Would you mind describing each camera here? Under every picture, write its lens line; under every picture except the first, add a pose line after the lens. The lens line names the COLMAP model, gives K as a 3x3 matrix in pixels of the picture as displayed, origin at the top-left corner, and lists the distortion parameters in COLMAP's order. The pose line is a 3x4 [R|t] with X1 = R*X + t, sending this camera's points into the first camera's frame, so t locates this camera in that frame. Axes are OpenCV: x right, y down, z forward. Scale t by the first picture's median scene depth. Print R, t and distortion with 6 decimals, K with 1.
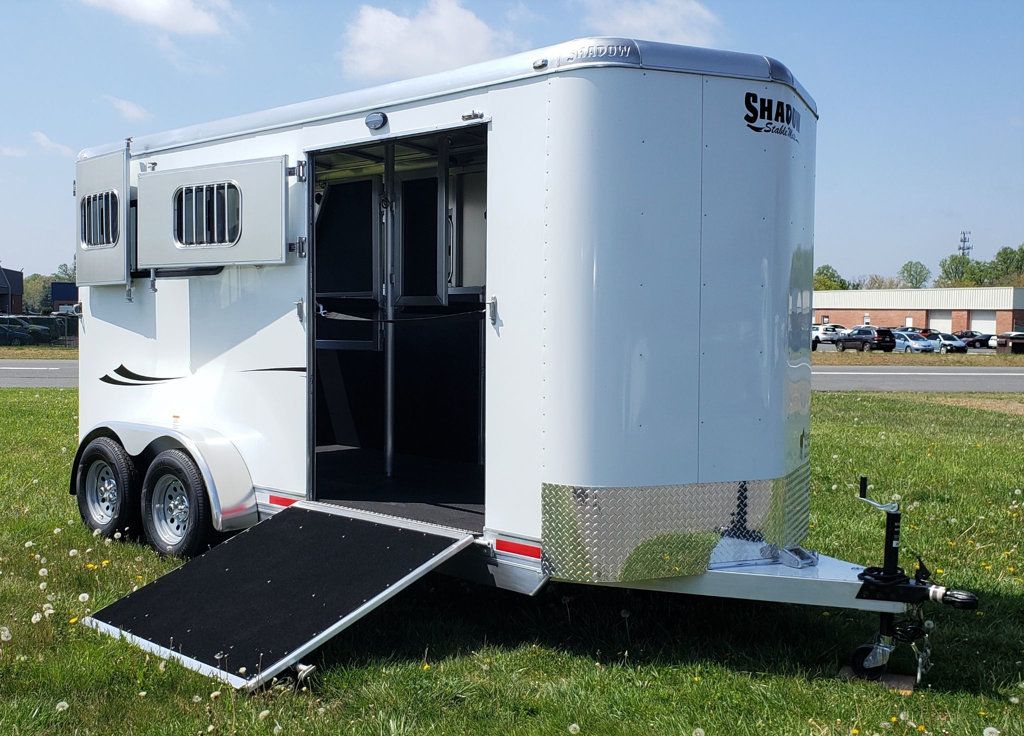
lens RADIAL K [[774.5, 0, 512.0], [0, 774.5, 368.0], [0, 0, 1]] dist [-0.003206, 0.004043]
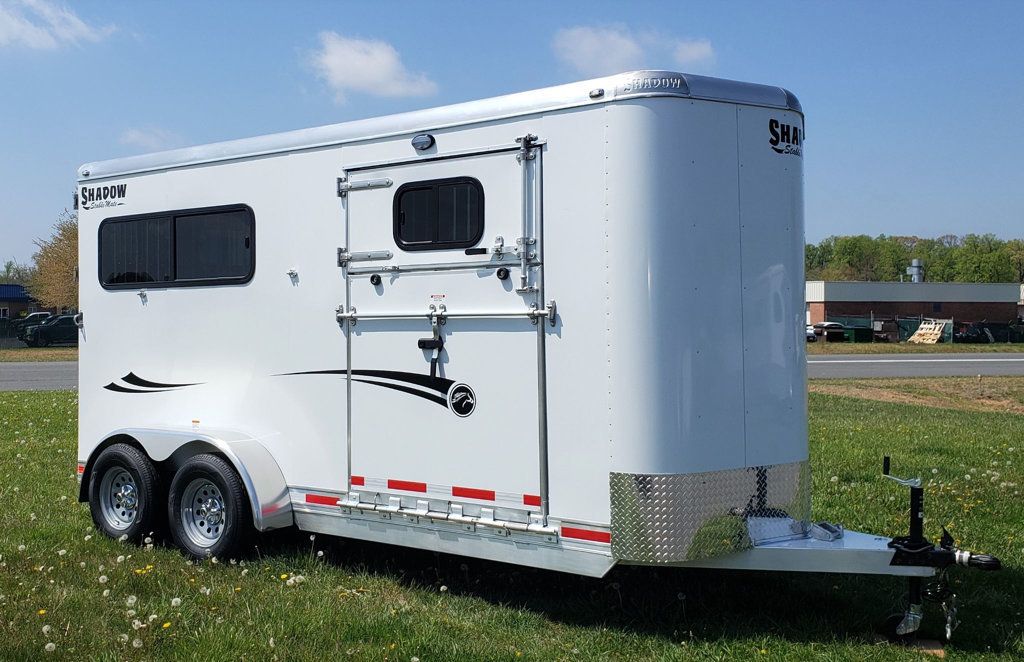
lens RADIAL K [[726.1, 0, 512.0], [0, 726.1, 331.0], [0, 0, 1]] dist [-0.000670, -0.004030]
pose [[0.995788, -0.020374, 0.089393, -0.173950], [0.024479, 0.998684, -0.045069, -0.006781], [-0.088357, 0.047068, 0.994976, -0.011190]]
